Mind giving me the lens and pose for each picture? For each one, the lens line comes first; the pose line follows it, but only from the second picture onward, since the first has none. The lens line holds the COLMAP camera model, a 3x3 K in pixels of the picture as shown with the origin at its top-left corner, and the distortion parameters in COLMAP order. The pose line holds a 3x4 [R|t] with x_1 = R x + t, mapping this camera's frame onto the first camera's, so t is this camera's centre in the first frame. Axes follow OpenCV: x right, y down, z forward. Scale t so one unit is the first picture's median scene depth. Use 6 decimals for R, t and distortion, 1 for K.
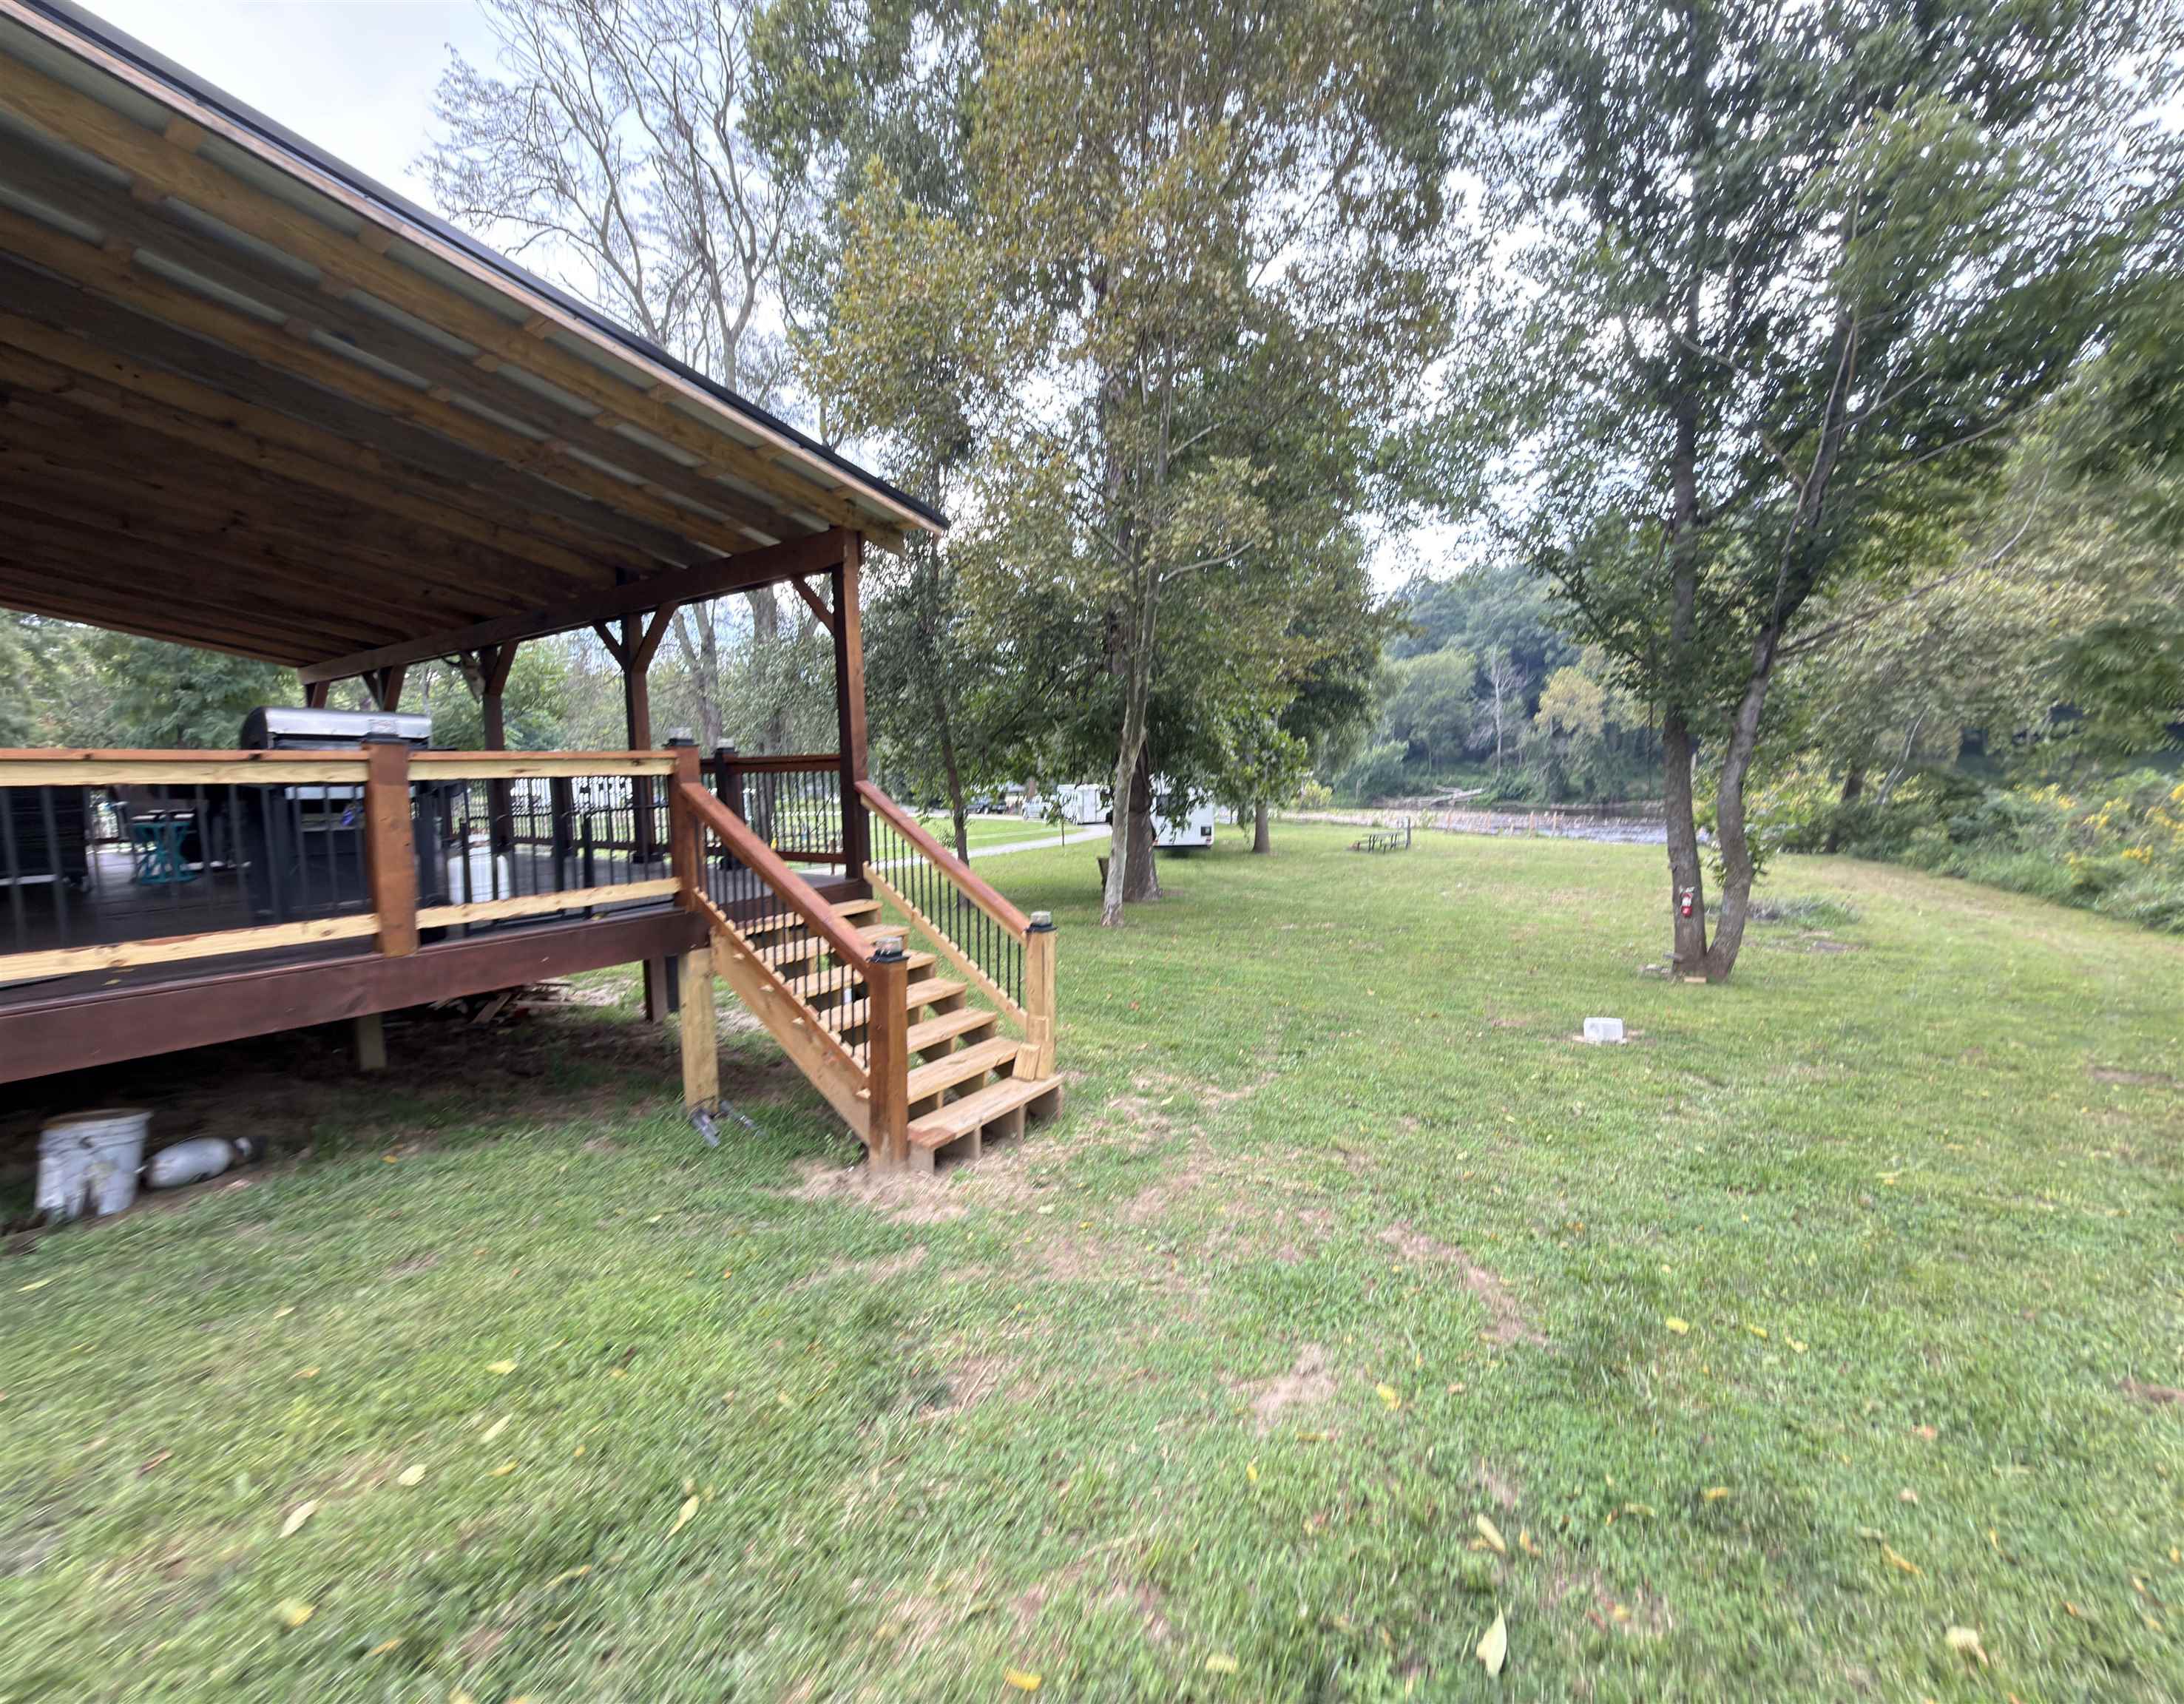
lens RADIAL K [[955.4, 0, 1096.5], [0, 955.4, 843.6], [0, 0, 1]] dist [-0.000104, -0.000001]
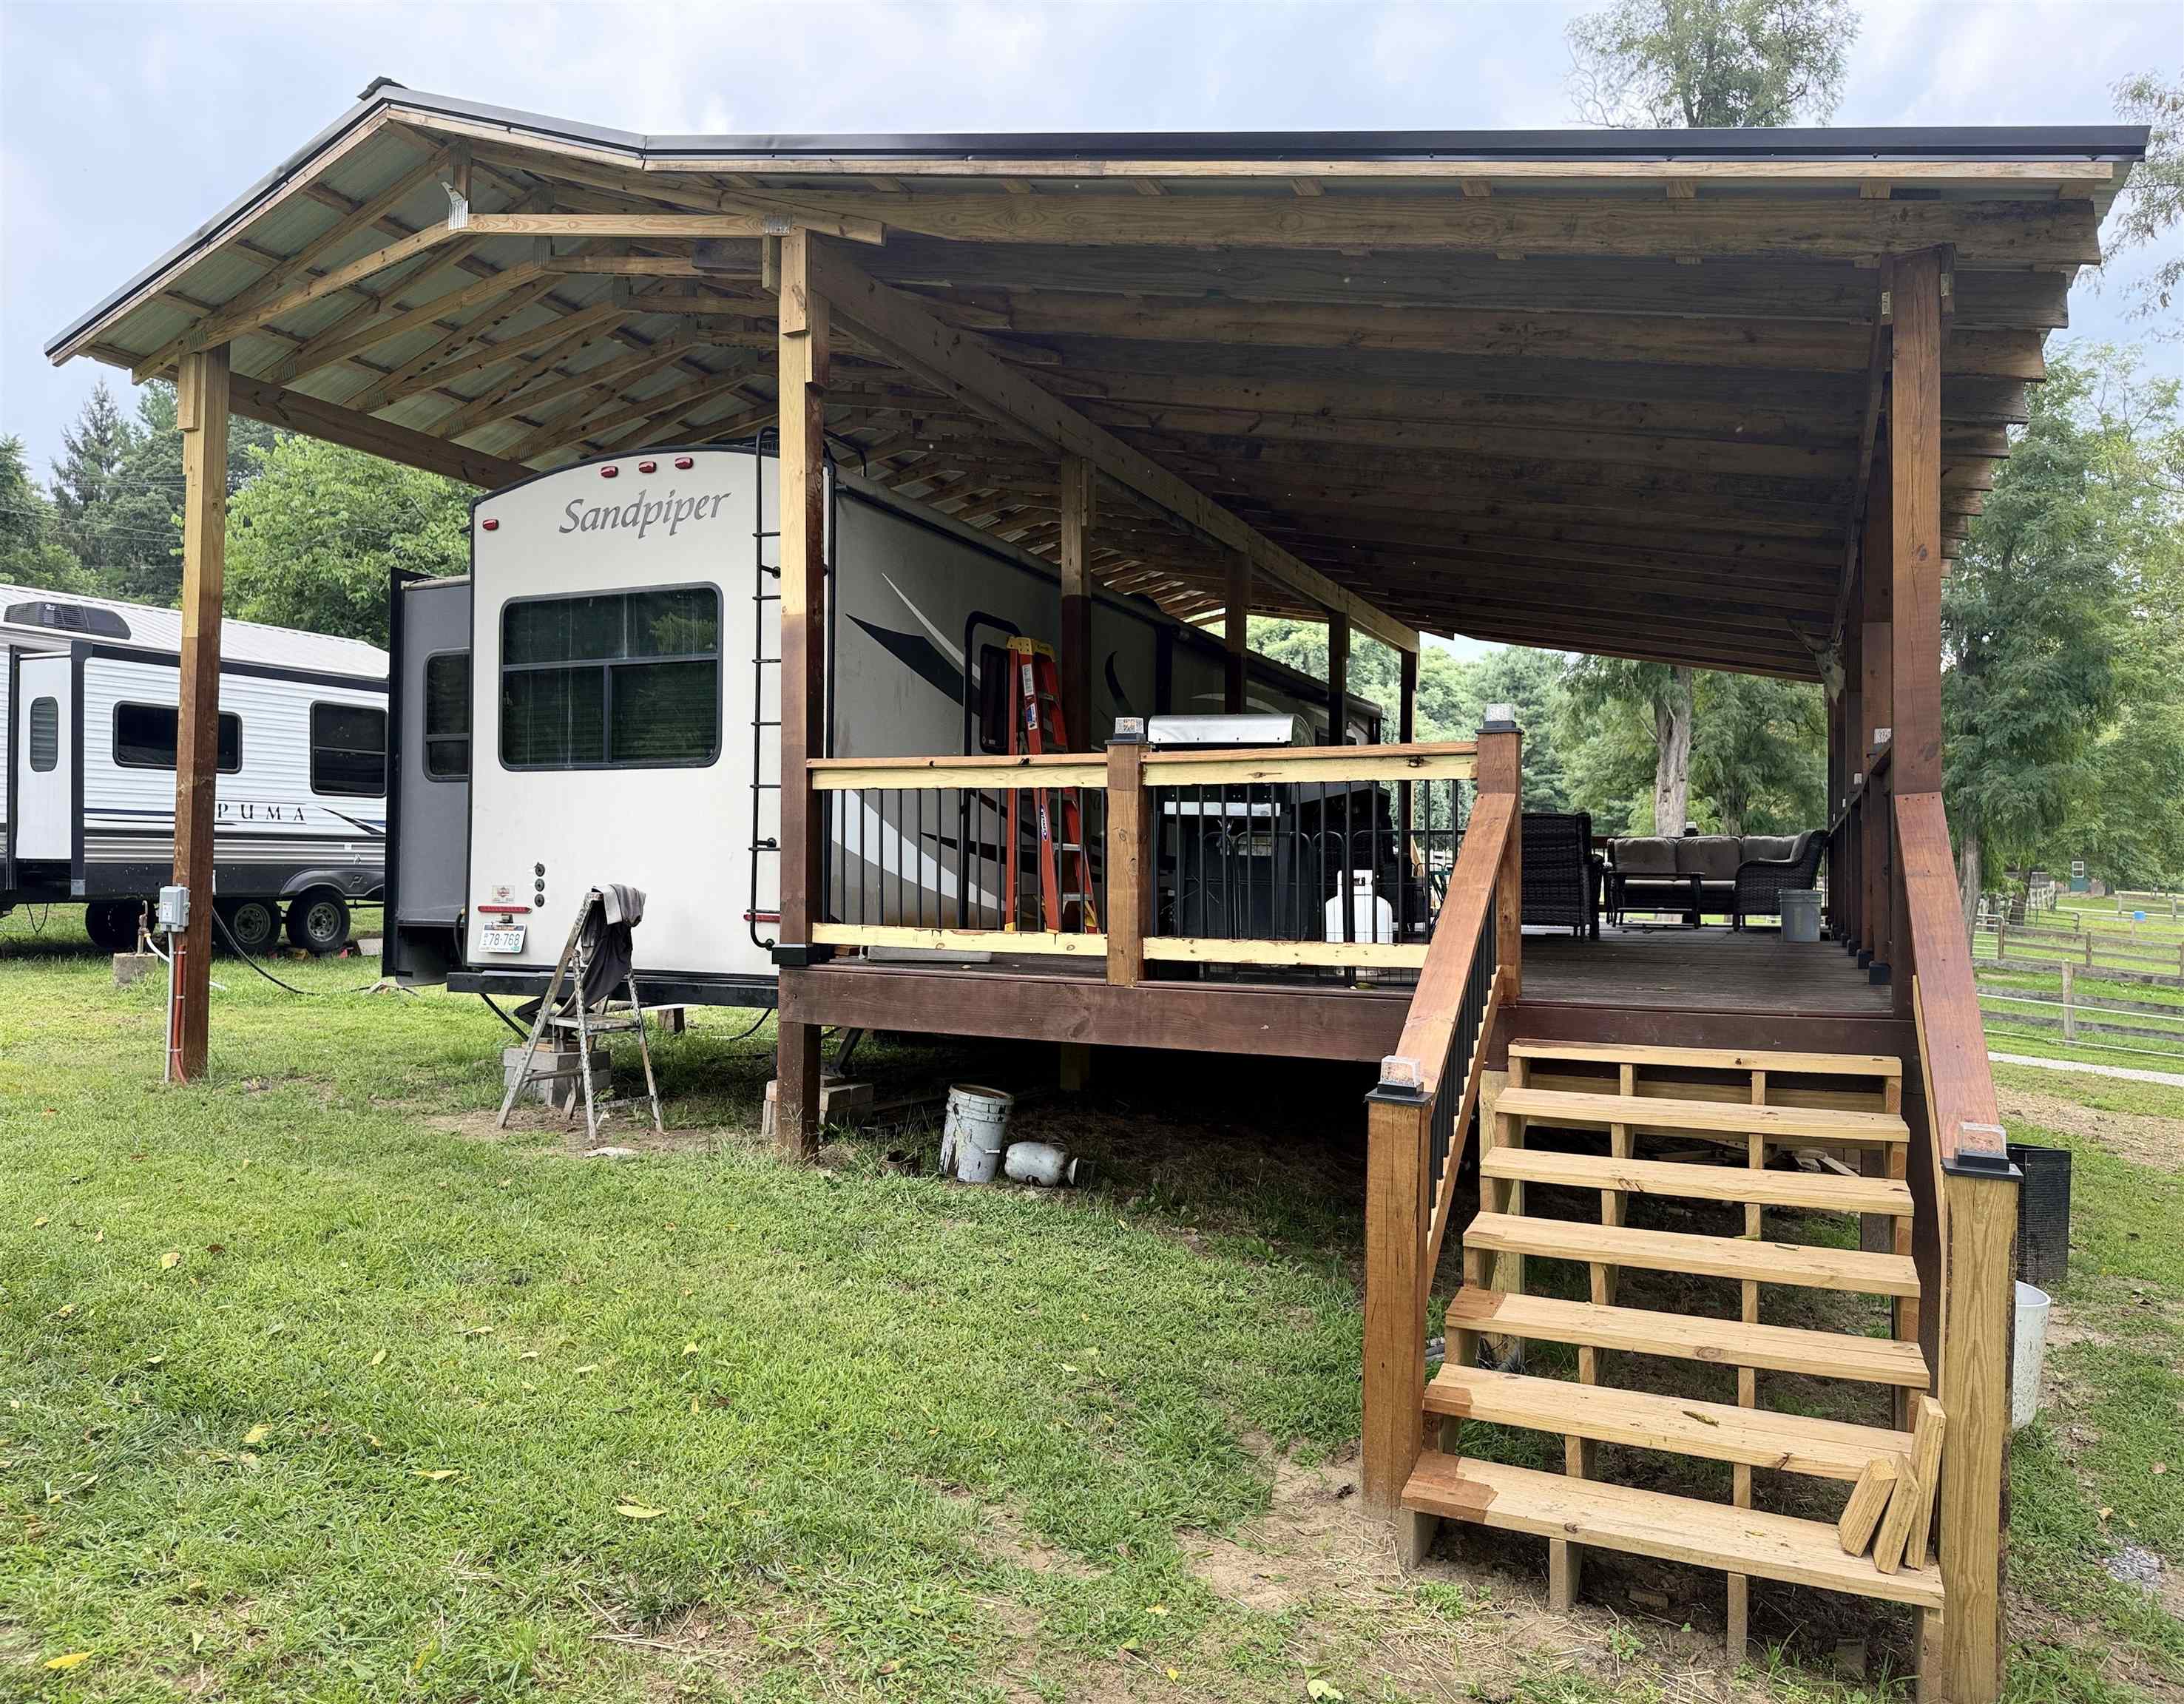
lens RADIAL K [[1568.2, 0, 1041.6], [0, 1568.2, 847.4], [0, 0, 1]] dist [0.091307, -0.168761]
pose [[0.094768, 0.002715, -0.995496, 0.672812], [-0.099346, 0.995030, -0.006744, 0.008787], [0.990530, 0.099537, 0.094567, 0.763737]]
